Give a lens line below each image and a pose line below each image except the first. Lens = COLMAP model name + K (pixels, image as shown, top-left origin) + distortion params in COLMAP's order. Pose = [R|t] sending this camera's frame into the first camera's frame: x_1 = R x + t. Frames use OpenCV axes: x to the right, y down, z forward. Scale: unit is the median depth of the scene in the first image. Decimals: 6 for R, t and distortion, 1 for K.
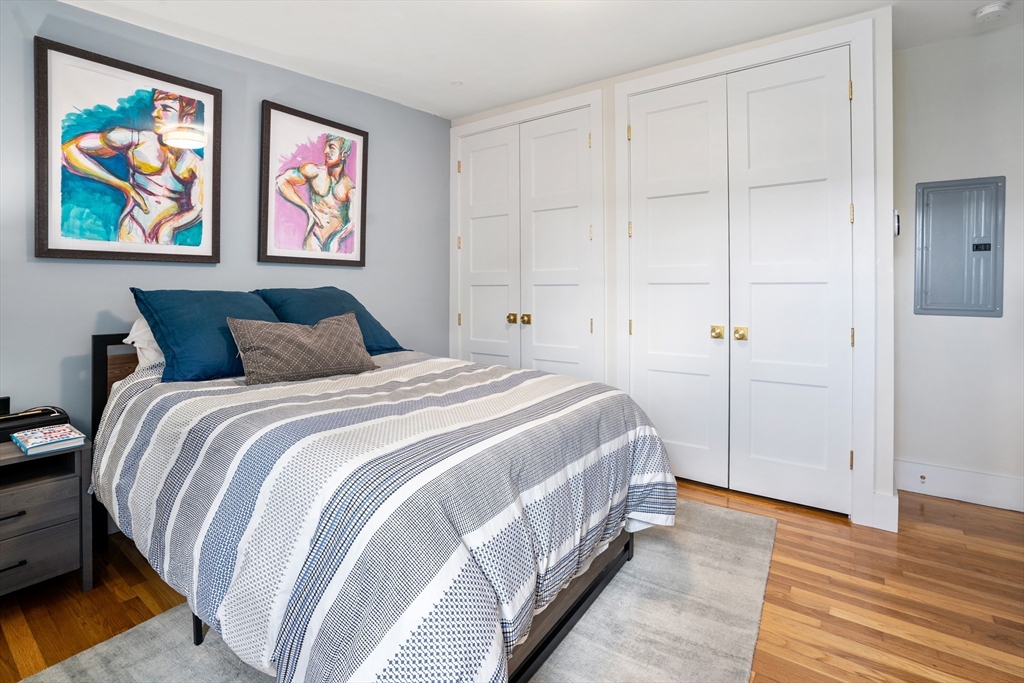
lens RADIAL K [[487.0, 0, 516.3], [0, 487.0, 289.8], [0, 0, 1]] dist [-0.046306, 0.017494]
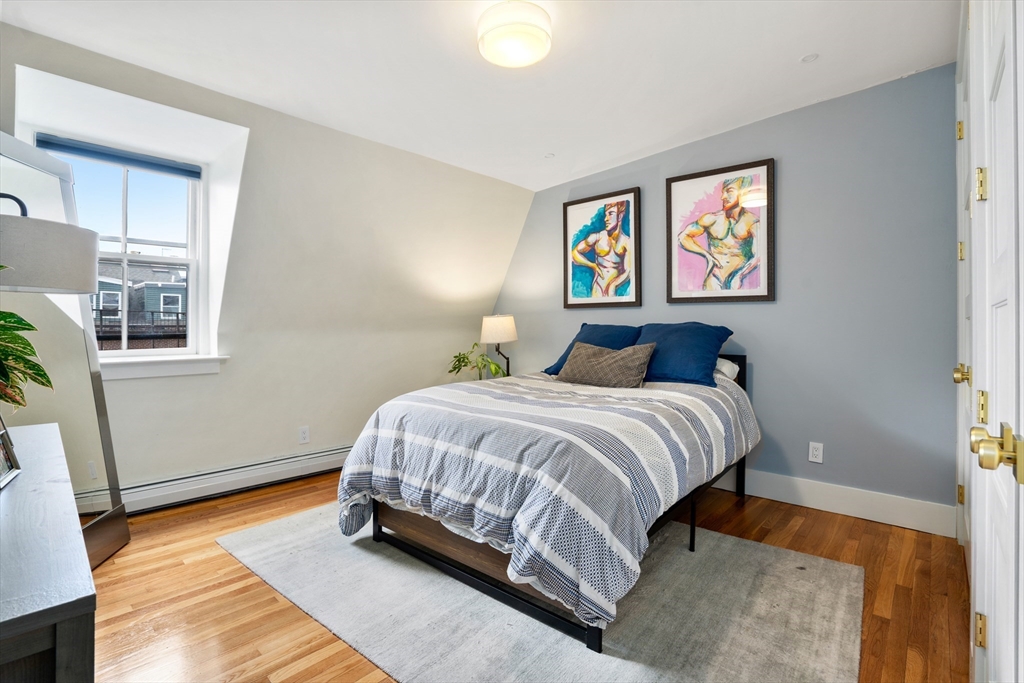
lens RADIAL K [[487.0, 0, 518.7], [0, 487.0, 326.5], [0, 0, 1]] dist [-0.046306, 0.017494]
pose [[-0.102004, 0.001780, -0.994782, 0.787682], [-0.007802, 0.999966, 0.002589, 0.004547], [0.994753, 0.008025, -0.101987, 0.707381]]
